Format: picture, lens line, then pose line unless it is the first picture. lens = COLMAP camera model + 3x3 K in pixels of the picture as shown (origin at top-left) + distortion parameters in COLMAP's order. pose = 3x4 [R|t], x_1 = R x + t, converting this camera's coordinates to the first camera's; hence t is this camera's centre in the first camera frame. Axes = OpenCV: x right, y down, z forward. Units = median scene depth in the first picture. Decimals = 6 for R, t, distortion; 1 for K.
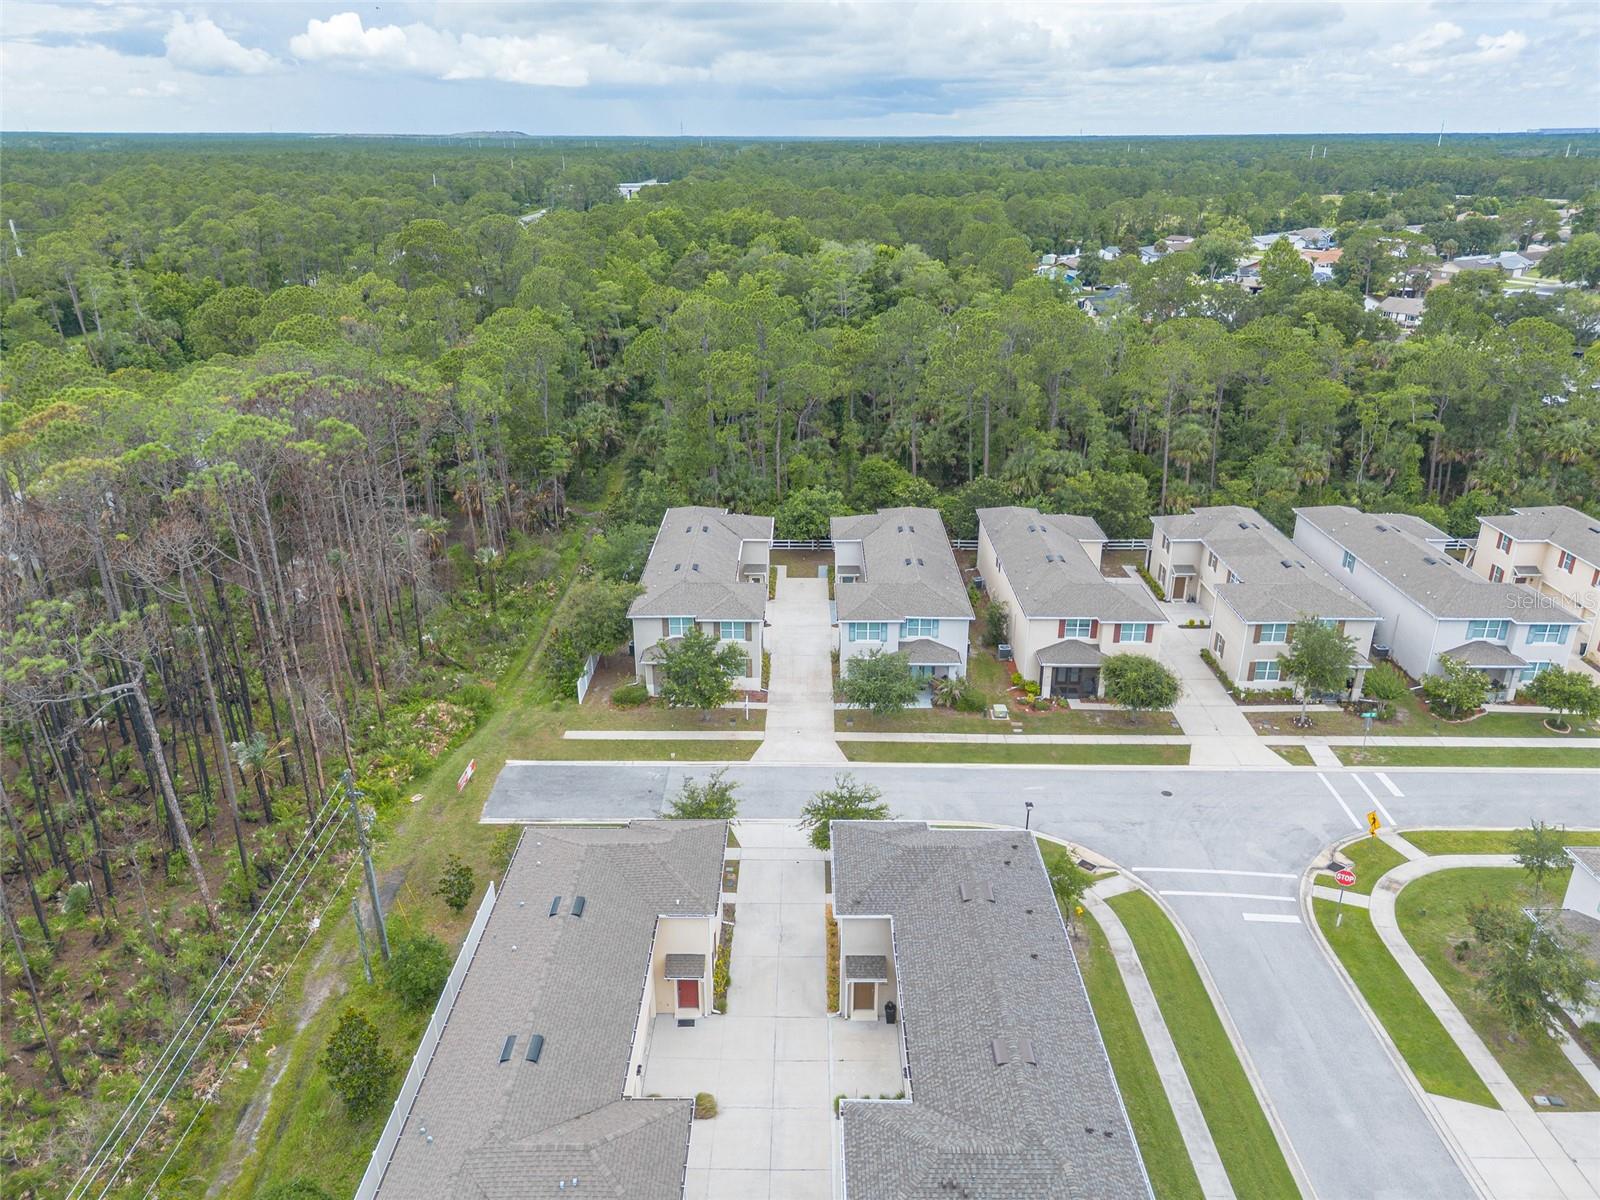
lens RADIAL K [[1135.0, 0, 794.3], [0, 1135.0, 598.5], [0, 0, 1]] dist [0.070989, -0.053897]
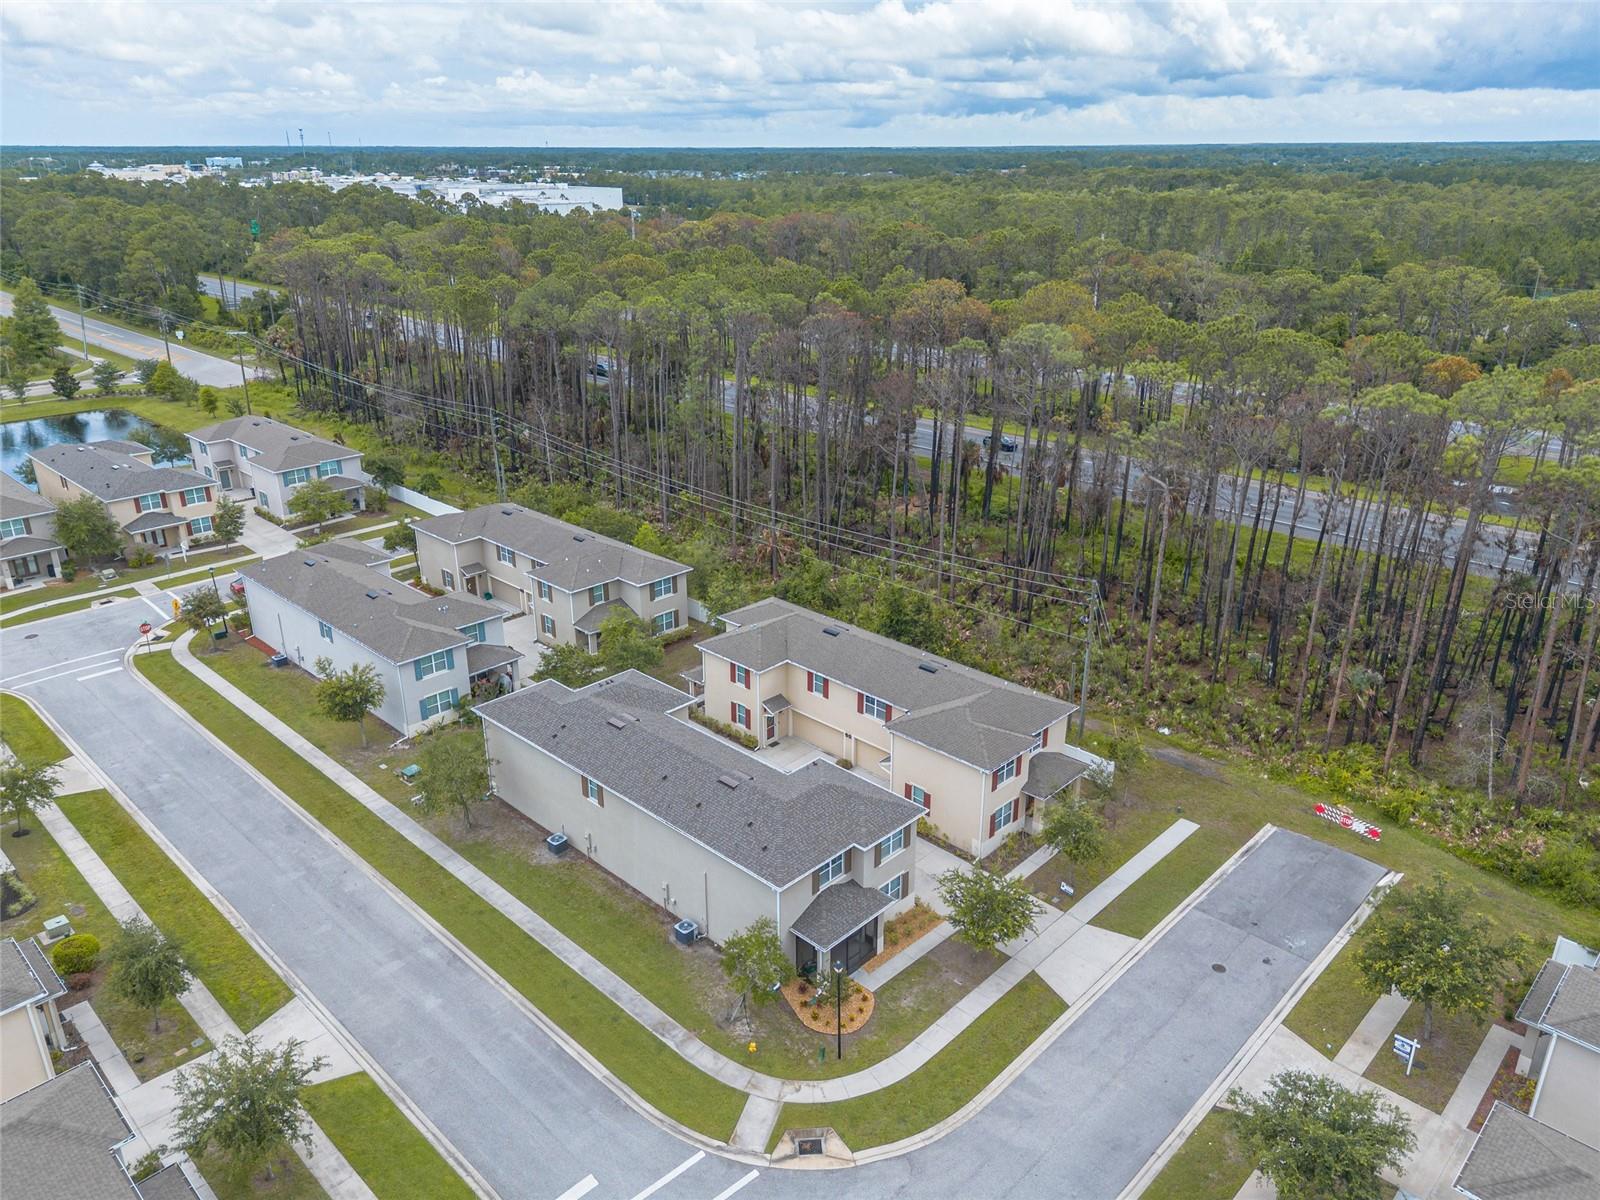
lens RADIAL K [[1136.4, 0, 797.6], [0, 1136.4, 606.7], [0, 0, 1]] dist [0.081791, -0.080427]
pose [[-0.690567, 0.273740, -0.669465, 0.516319], [-0.269853, 0.761257, 0.589633, -0.351410], [0.671041, 0.587838, -0.451830, 0.895078]]
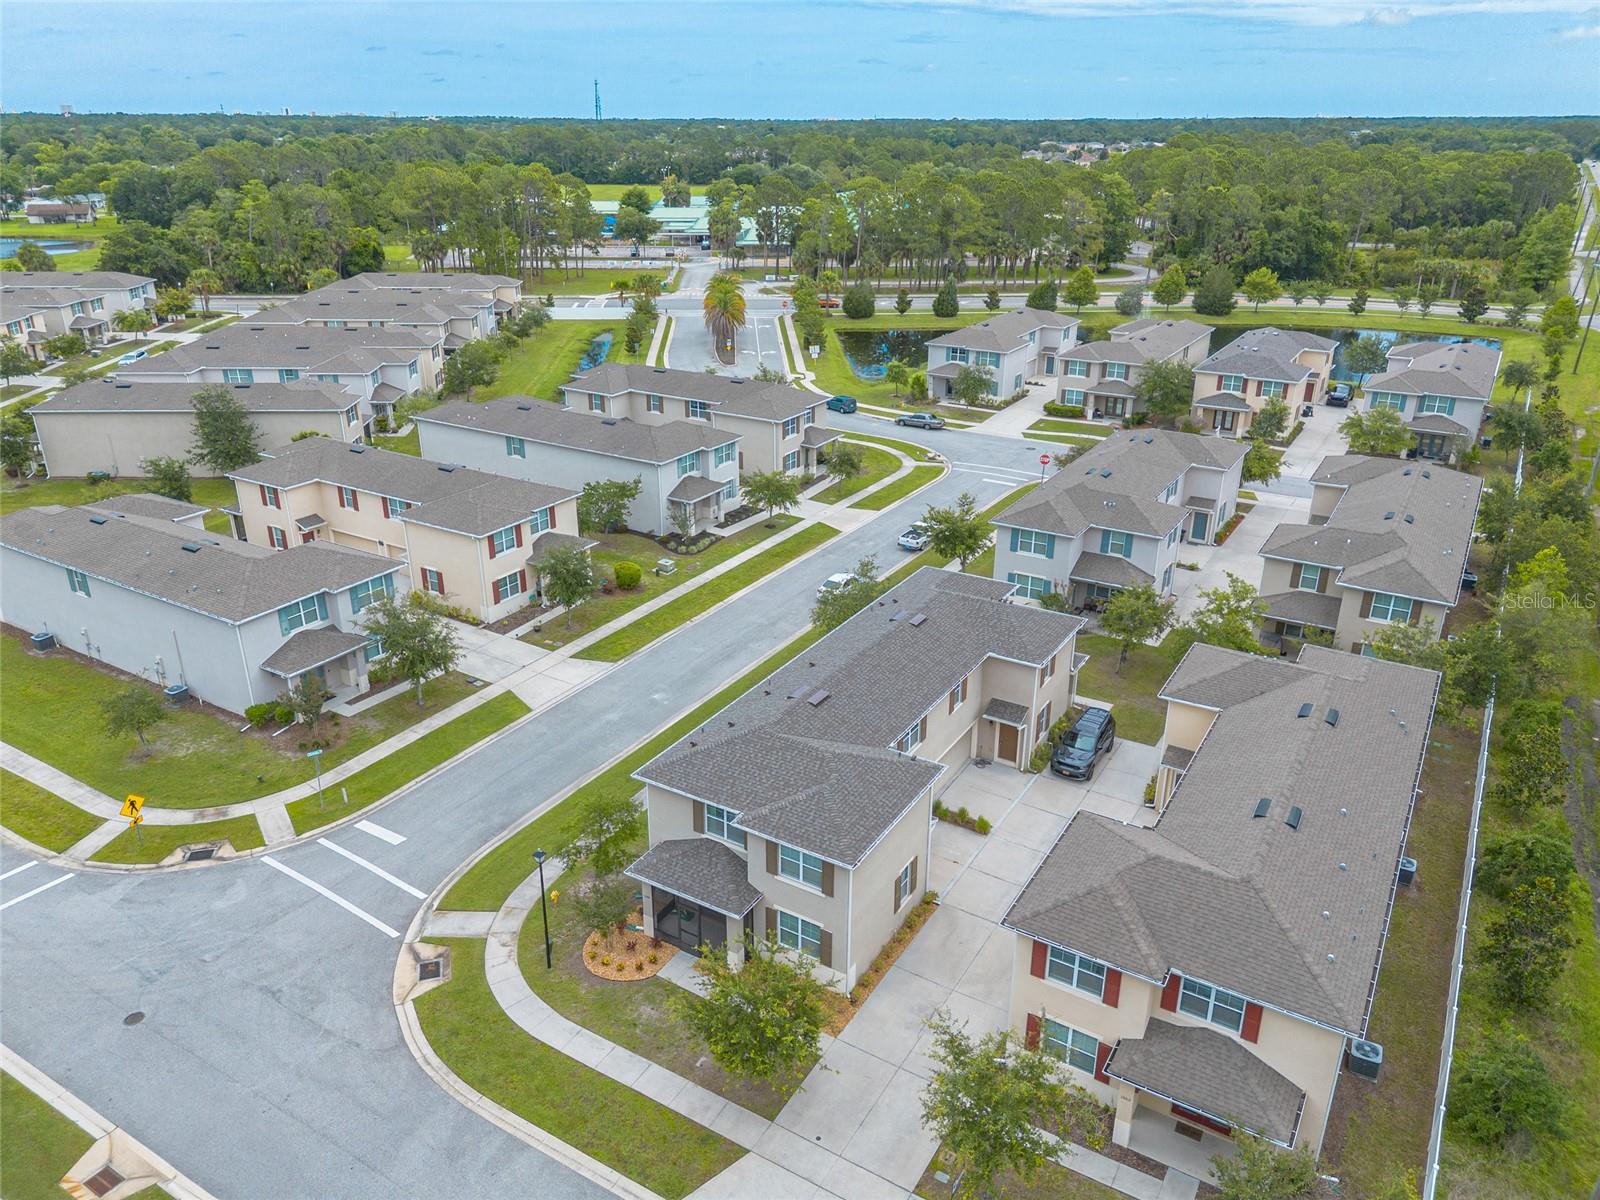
lens RADIAL K [[1136.4, 0, 797.6], [0, 1136.4, 606.7], [0, 0, 1]] dist [0.081791, -0.080427]
pose [[-0.857603, -0.203226, 0.472458, -0.155095], [0.192583, 0.724899, 0.661388, -0.249979], [-0.476895, 0.658196, -0.582537, 0.915804]]
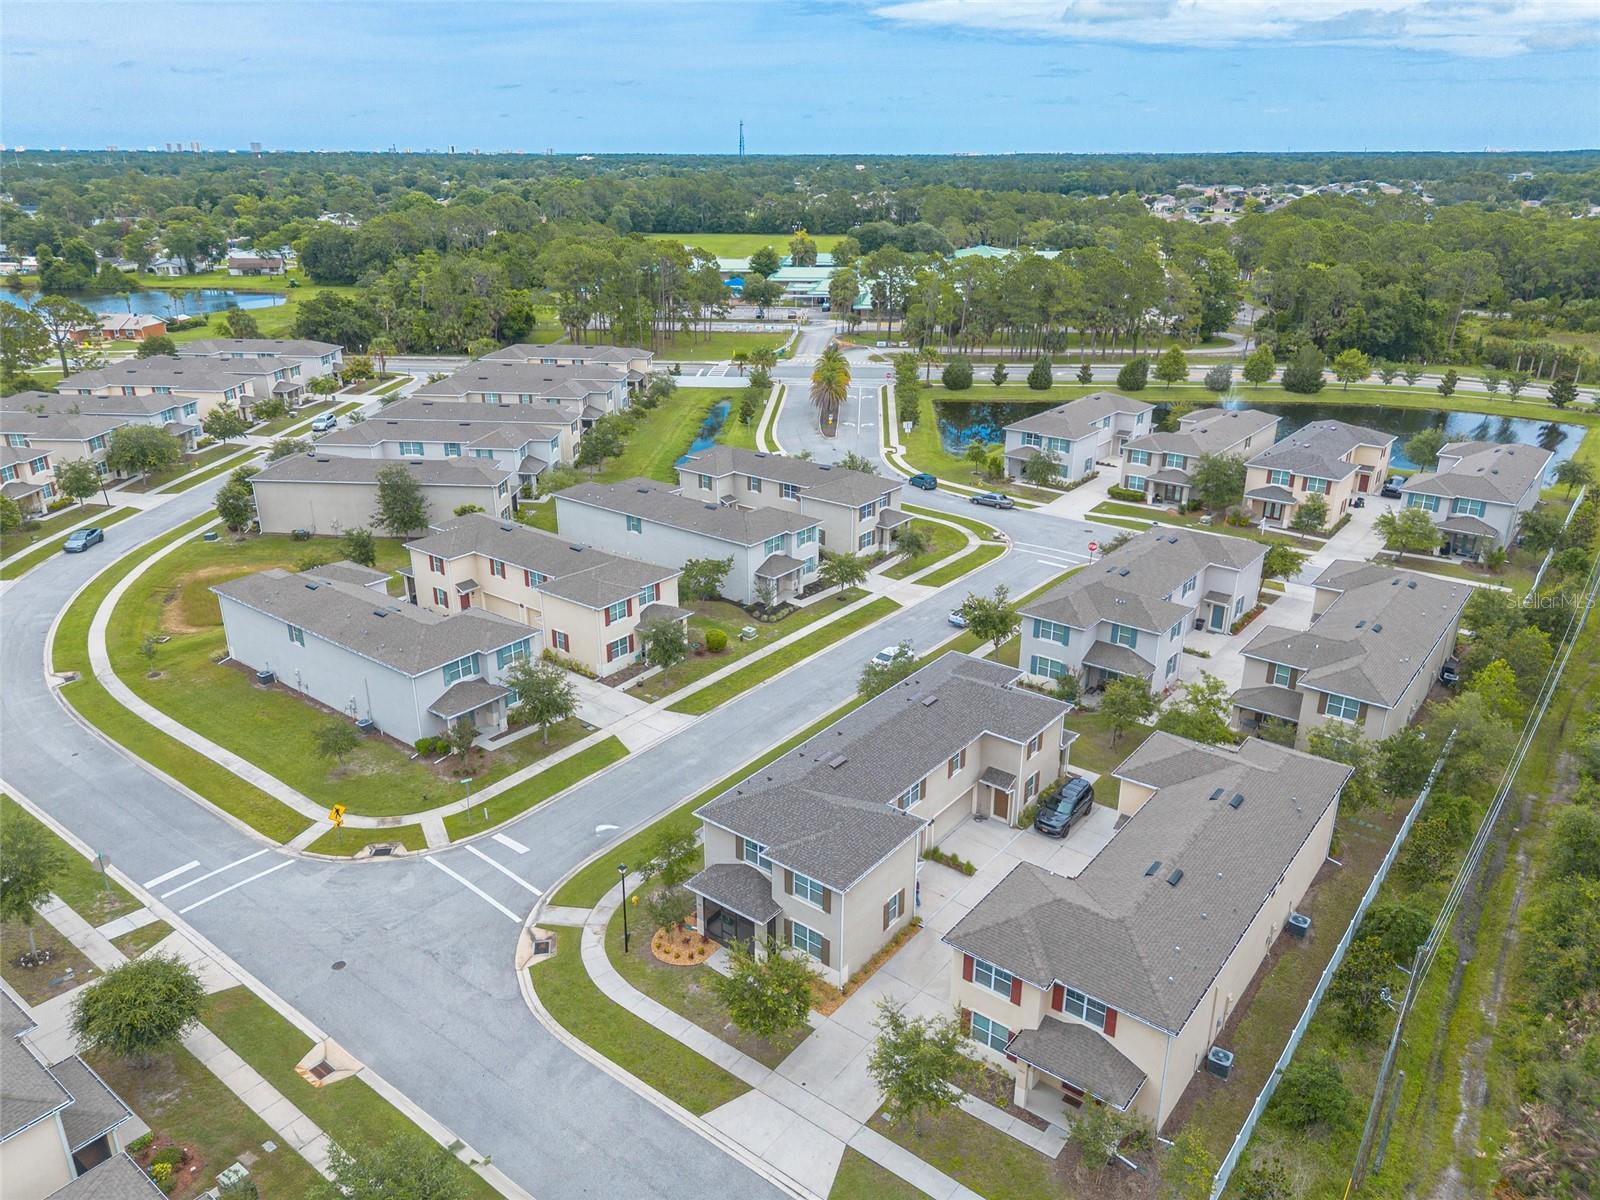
lens RADIAL K [[1136.4, 0, 797.6], [0, 1136.4, 606.7], [0, 0, 1]] dist [0.081791, -0.080427]
pose [[-0.793481, -0.225738, 0.565181, -0.281605], [0.229452, 0.749173, 0.621362, -0.384043], [-0.563684, 0.622721, -0.542659, 0.965692]]
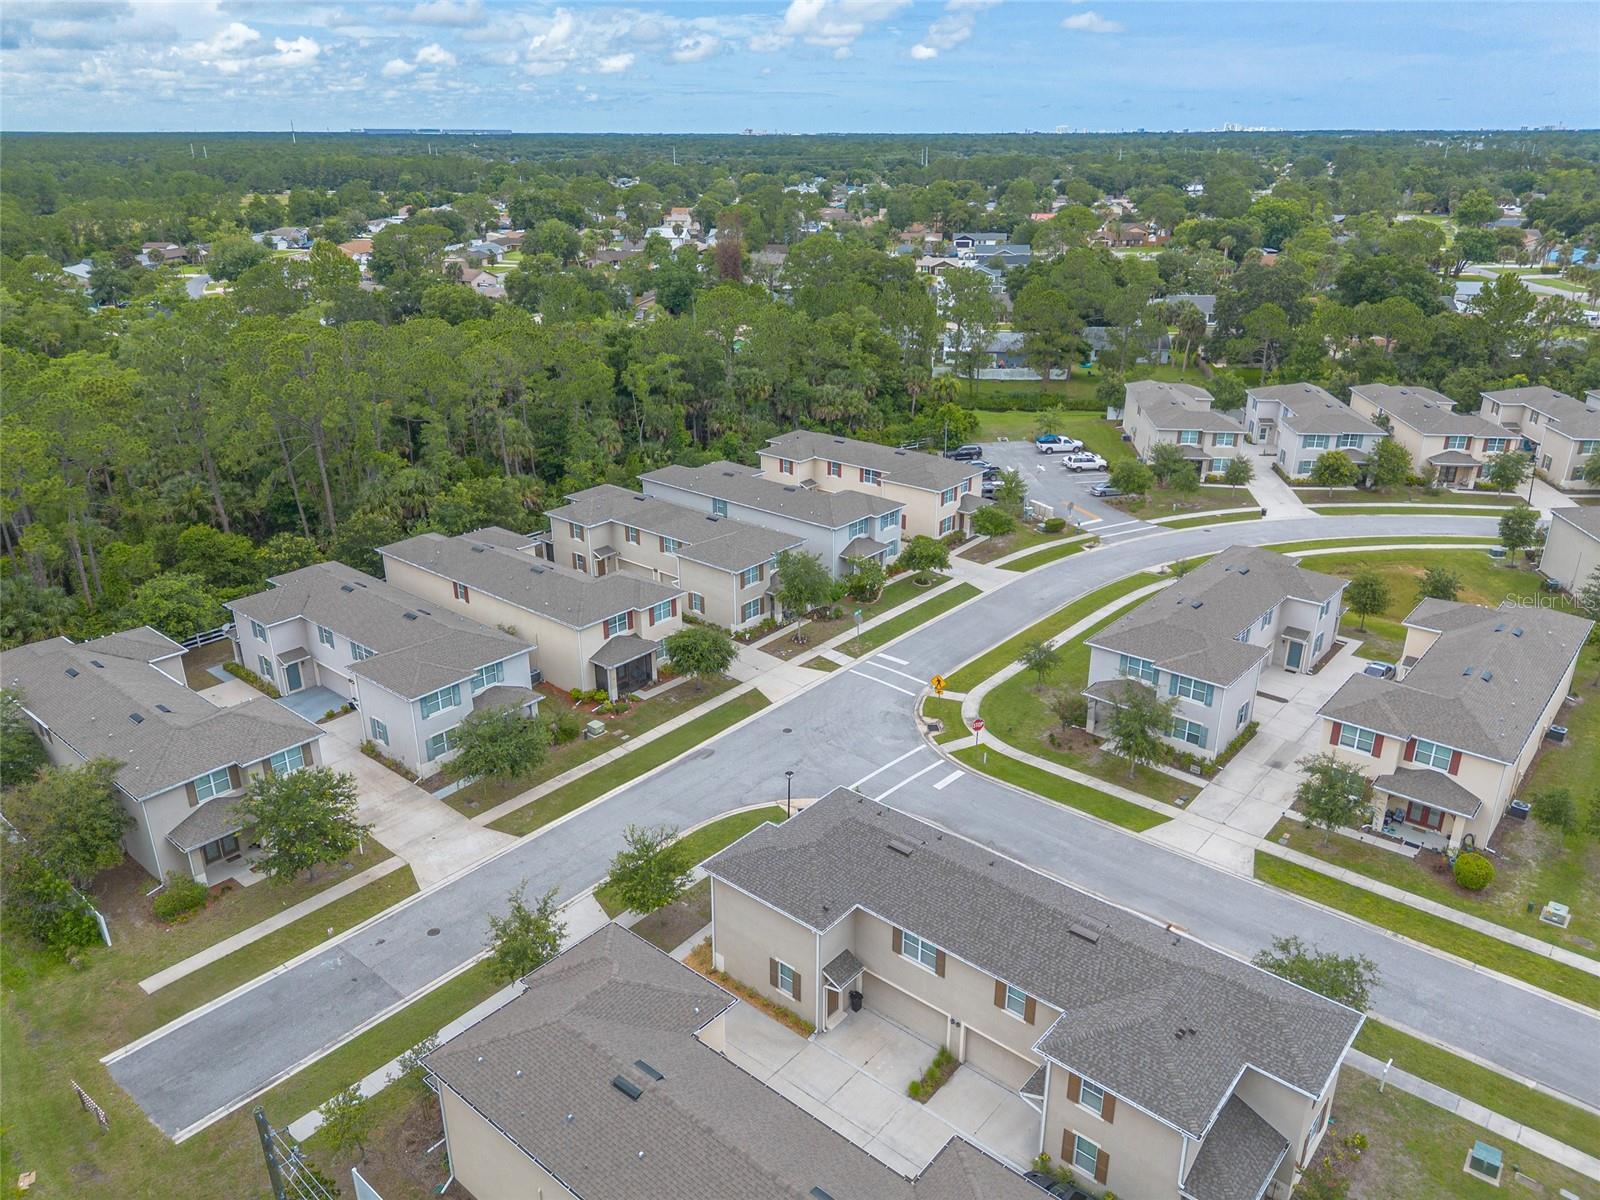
lens RADIAL K [[1146.2, 0, 800.0], [0, 1146.2, 600.0], [0, 0, 1]] dist [0.083619, -0.073226]
pose [[0.639664, -0.290483, 0.711653, -0.368622], [0.291761, 0.948310, 0.124834, -0.074544], [-0.711130, 0.127781, 0.691351, 0.182939]]
